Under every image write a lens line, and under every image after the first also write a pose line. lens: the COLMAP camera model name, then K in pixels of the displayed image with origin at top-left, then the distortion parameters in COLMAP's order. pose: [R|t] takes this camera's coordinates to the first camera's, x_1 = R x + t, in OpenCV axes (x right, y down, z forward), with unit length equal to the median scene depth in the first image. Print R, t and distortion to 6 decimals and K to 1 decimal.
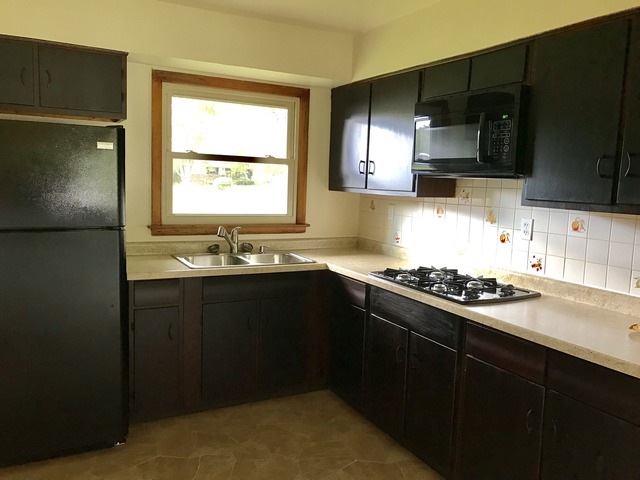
lens RADIAL K [[538.2, 0, 320.0], [0, 538.2, 240.0], [0, 0, 1]] dist [0.065756, -0.007472]
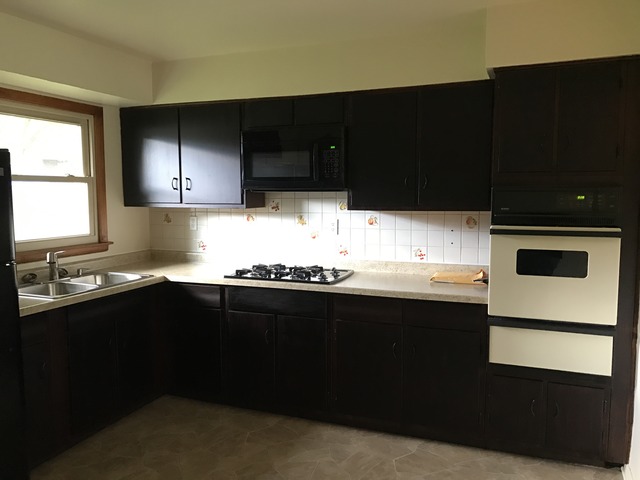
lens RADIAL K [[538.2, 0, 320.0], [0, 538.2, 240.0], [0, 0, 1]] dist [0.065756, -0.007472]
pose [[0.761945, -0.099431, 0.639963, -0.416244], [0.105167, 0.994025, 0.029228, -0.024040], [-0.639046, 0.045033, 0.767849, -0.022279]]
